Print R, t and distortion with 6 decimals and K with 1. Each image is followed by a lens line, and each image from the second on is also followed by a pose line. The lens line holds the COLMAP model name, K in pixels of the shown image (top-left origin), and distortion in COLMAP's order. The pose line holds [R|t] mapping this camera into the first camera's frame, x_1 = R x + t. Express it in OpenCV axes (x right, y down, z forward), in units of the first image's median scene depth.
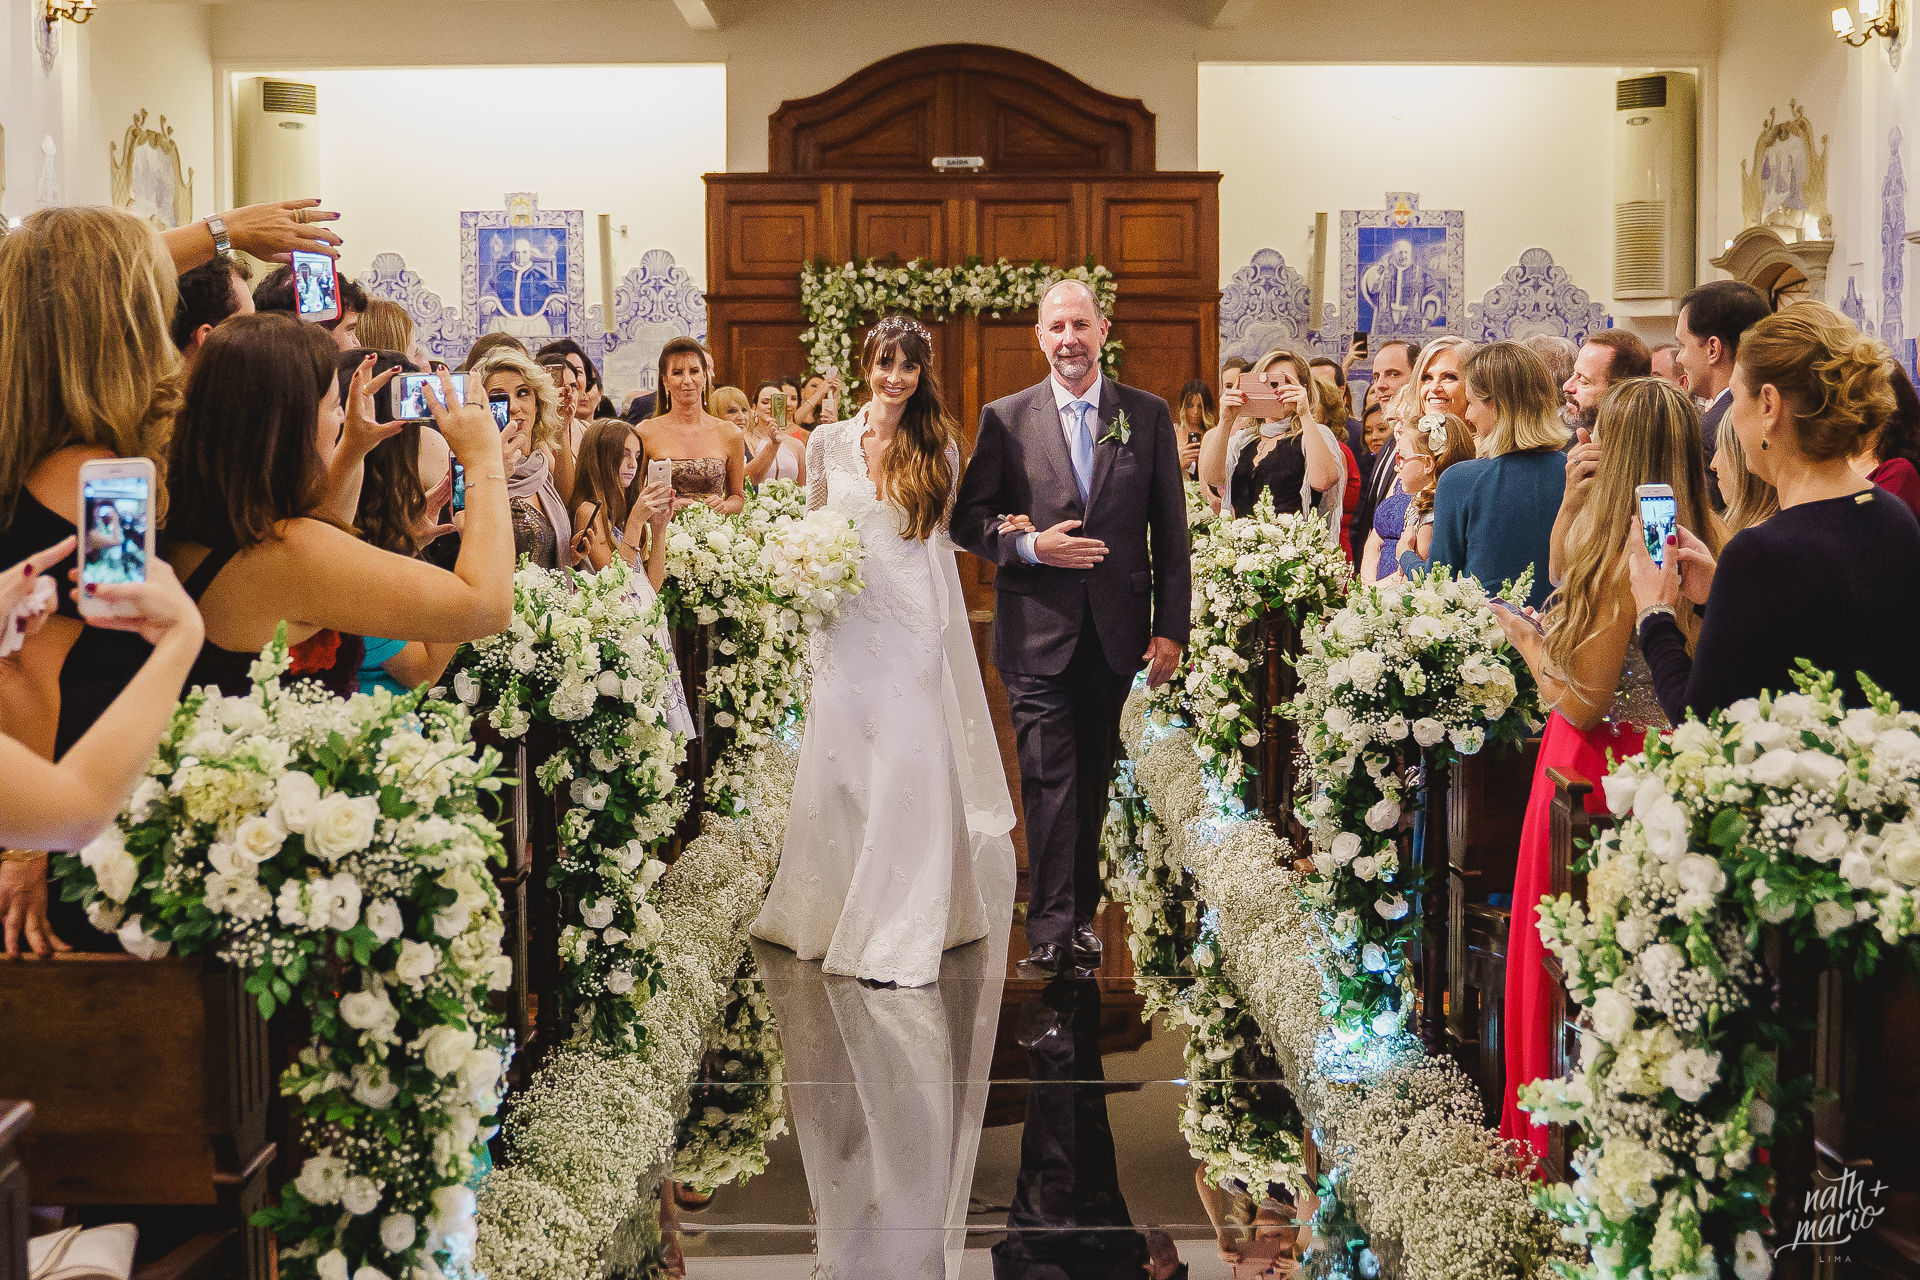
lens RADIAL K [[2847.1, 0, 957.3], [0, 2847.1, 527.4], [0, 0, 1]] dist [-0.099456, 0.030236]
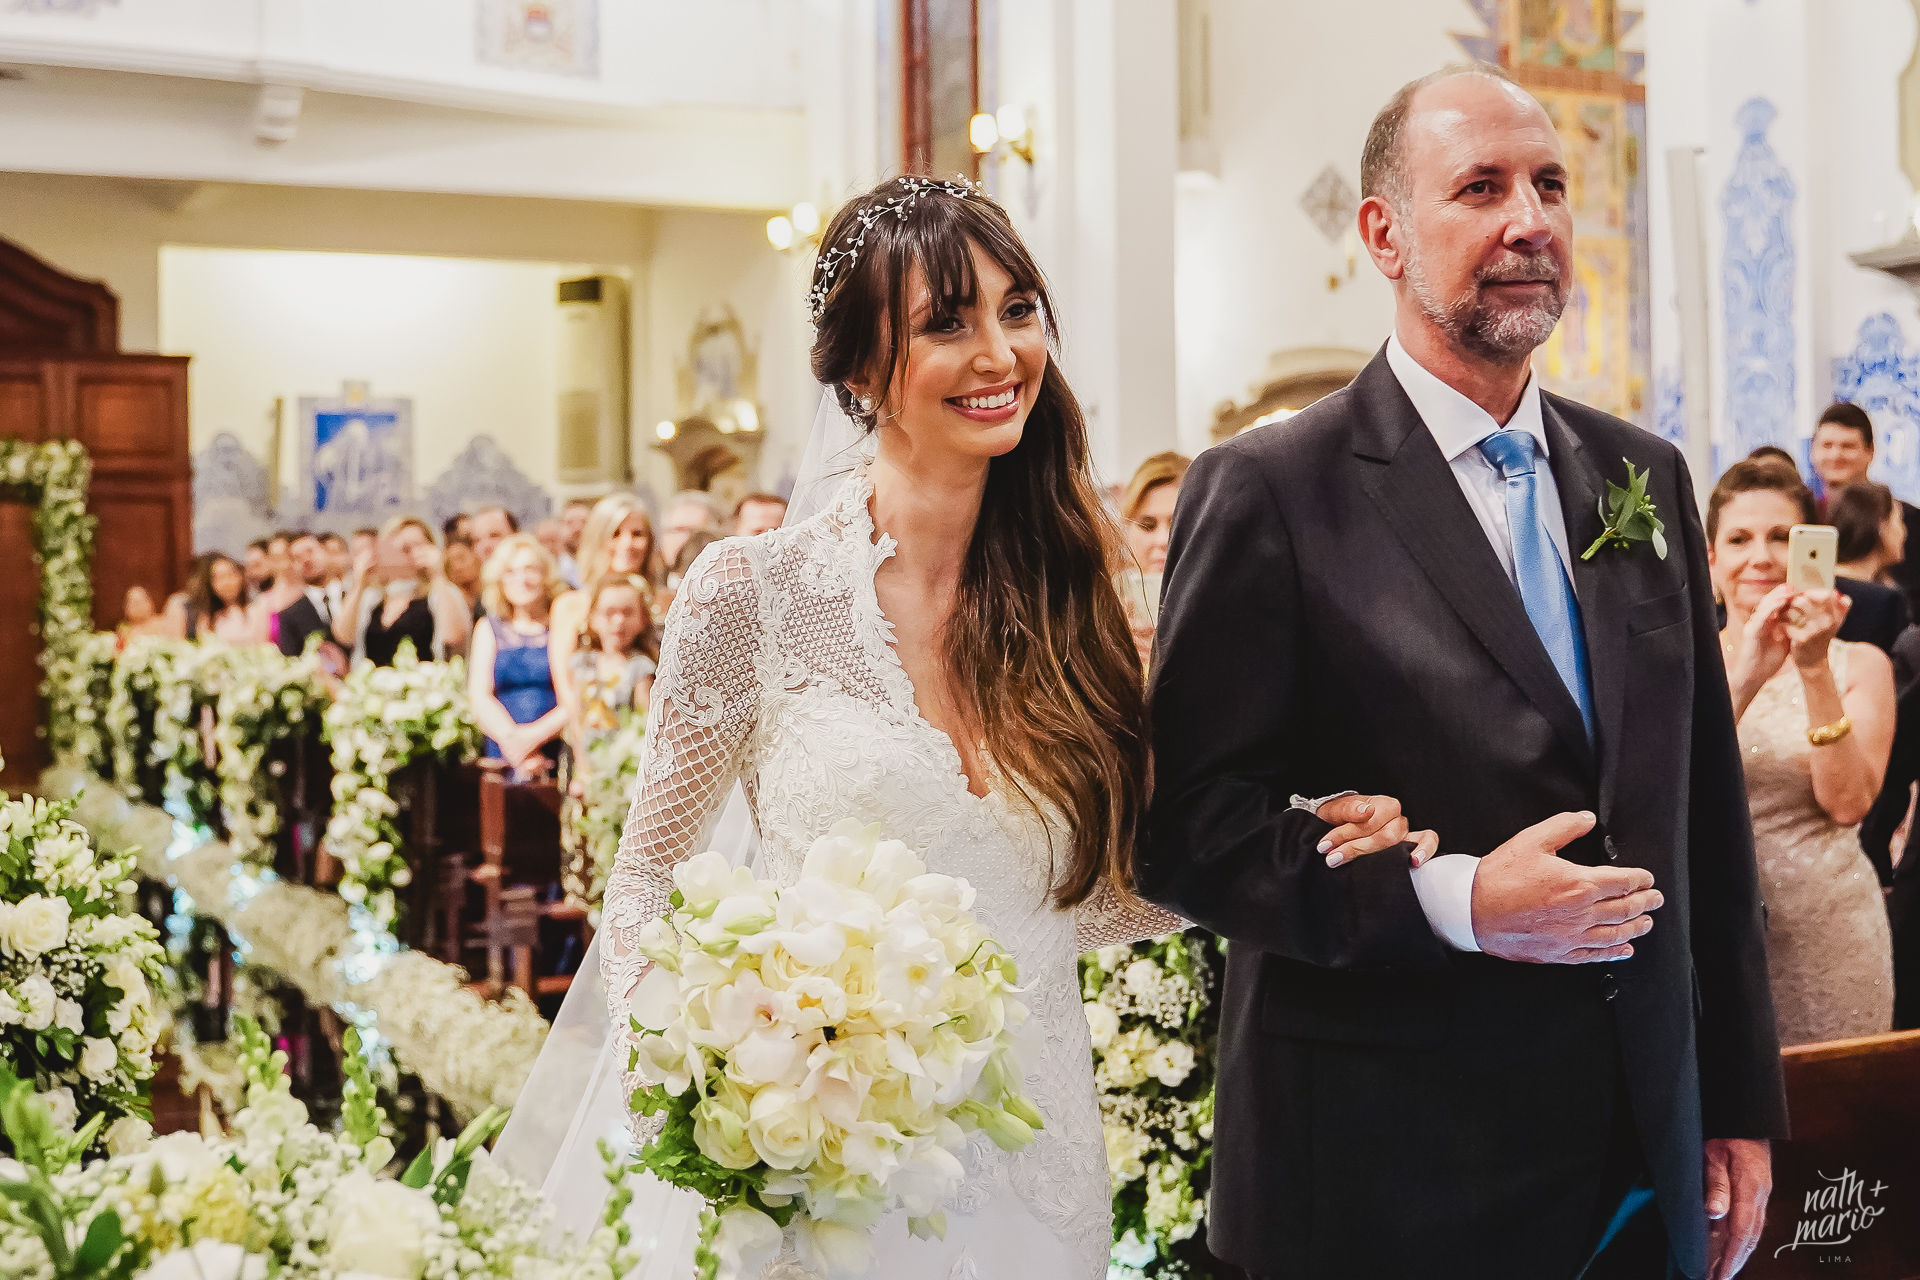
lens RADIAL K [[2760.8, 0, 960.0], [0, 2760.8, 640.0], [0, 0, 1]] dist [-0.014282, 0.000763]
pose [[0.897425, -0.016673, 0.440852, -0.224905], [0.029897, 0.999287, -0.023067, 0.021697], [-0.440153, 0.033881, 0.897283, -0.030553]]
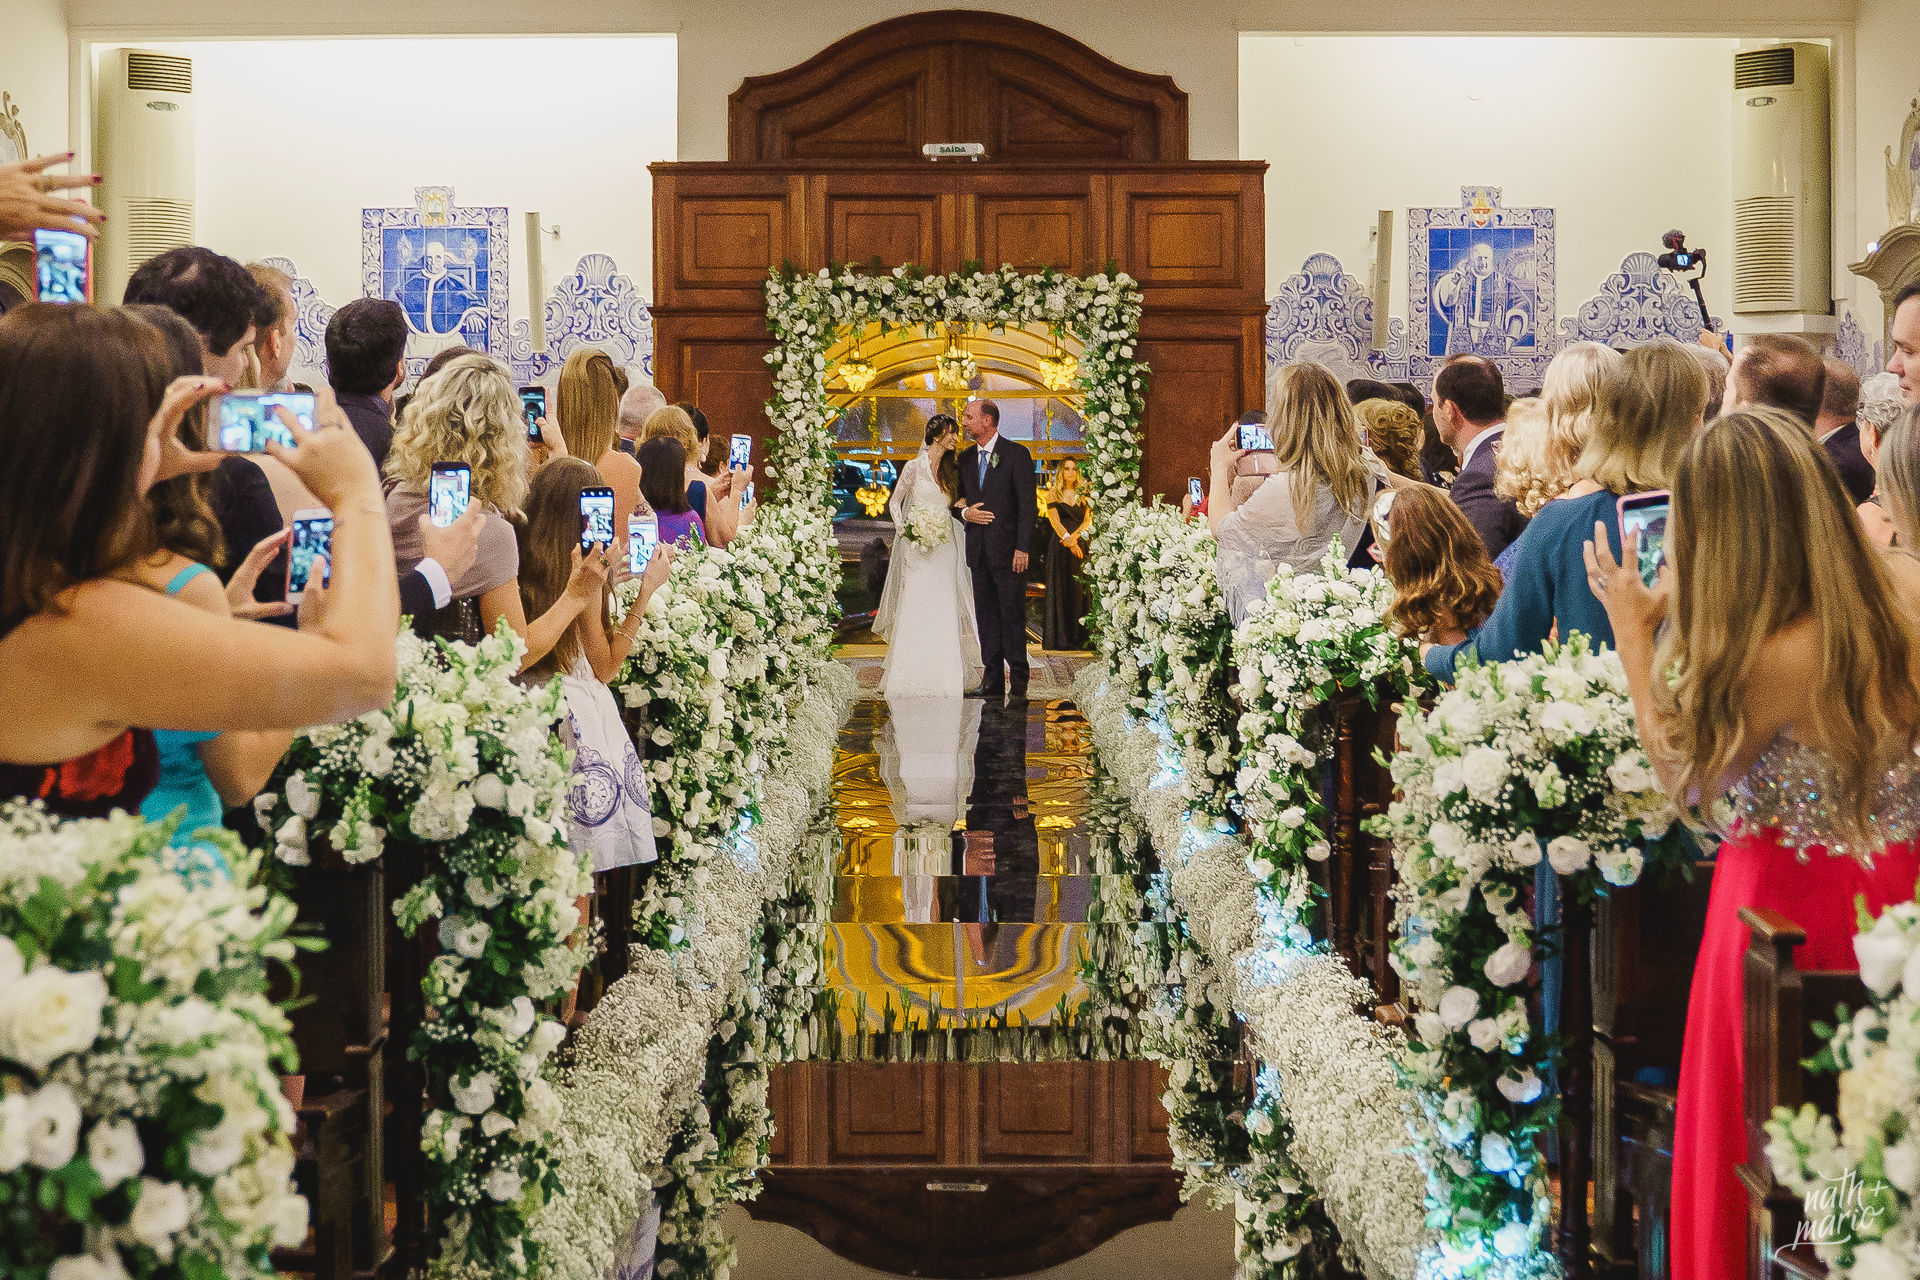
lens RADIAL K [[3199.7, 0, 955.1], [0, 3199.7, 391.5], [0, 0, 1]] dist [-0.115048, 0.137142]
pose [[1.000000, 0.000362, -0.000153, 0.001995], [-0.000370, 0.998158, -0.060675, -0.000040], [0.000131, 0.060675, 0.998158, 0.139106]]
